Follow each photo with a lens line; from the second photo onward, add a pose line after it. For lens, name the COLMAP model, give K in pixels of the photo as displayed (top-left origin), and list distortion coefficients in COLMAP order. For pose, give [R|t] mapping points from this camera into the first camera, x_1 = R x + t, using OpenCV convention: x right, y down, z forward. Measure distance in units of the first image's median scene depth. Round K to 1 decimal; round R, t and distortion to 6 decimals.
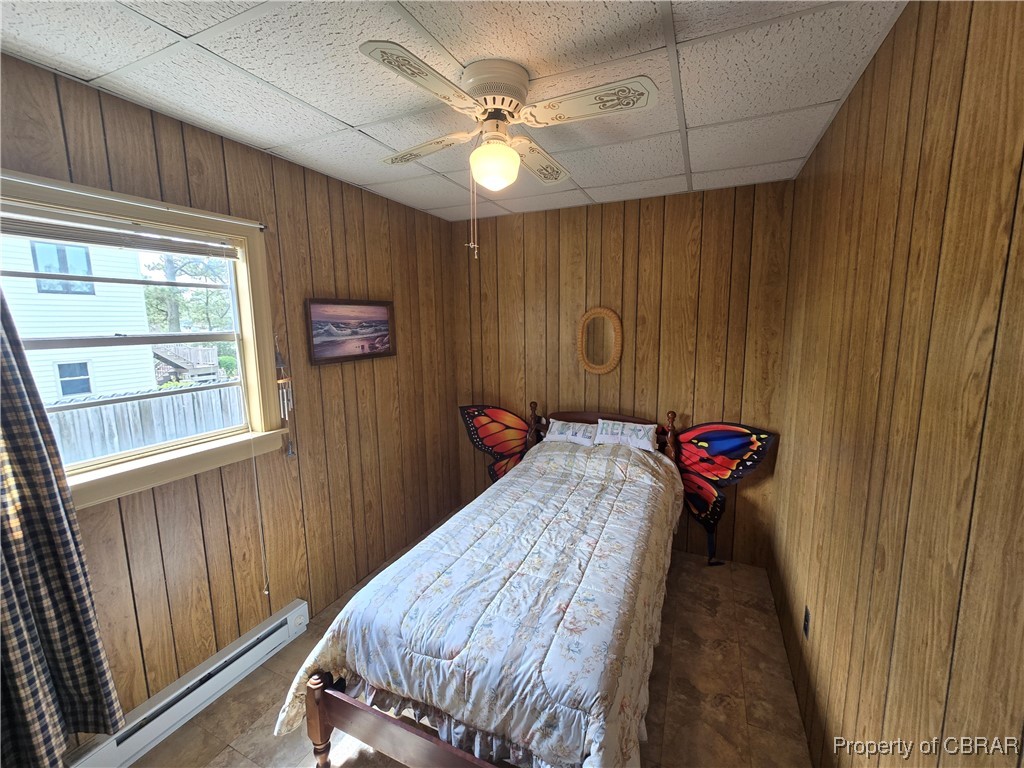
lens RADIAL K [[418.9, 0, 509.5], [0, 418.9, 379.3], [0, 0, 1]] dist [-0.001970, 0.000772]
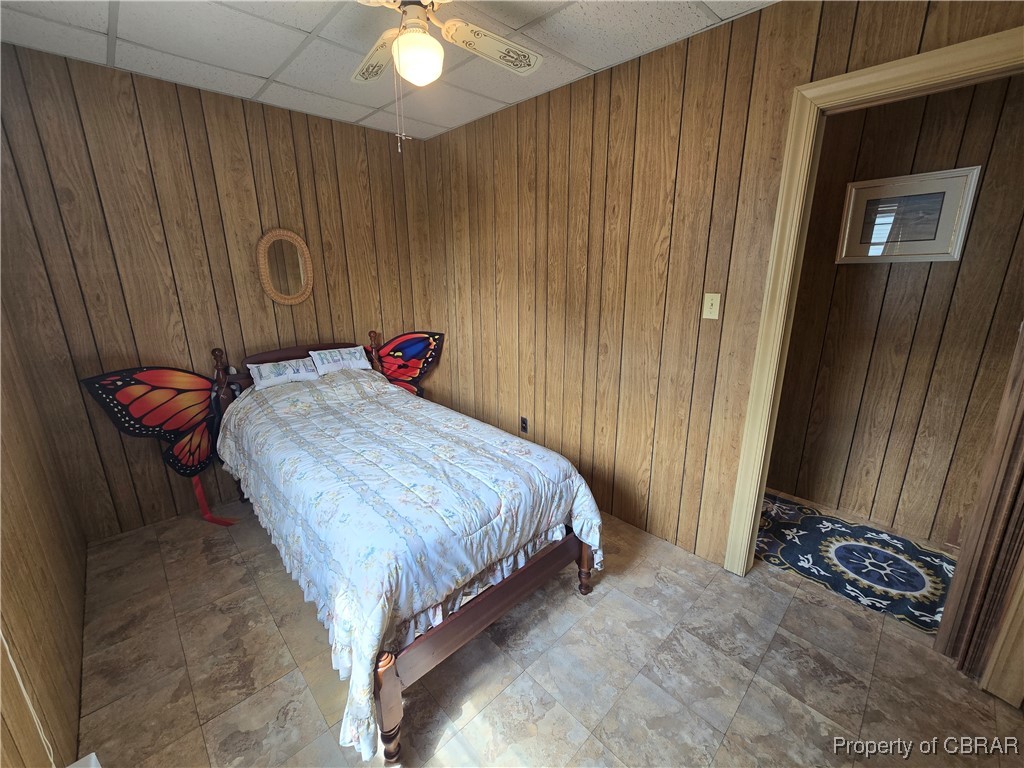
lens RADIAL K [[418.8, 0, 510.9], [0, 418.8, 380.3], [0, 0, 1]] dist [-0.001096, -0.000141]
pose [[0.367187, -0.230797, 0.901058, -0.551559], [0.129457, 0.971979, 0.196208, 0.034826], [-0.921094, 0.044603, 0.386777, 0.243788]]
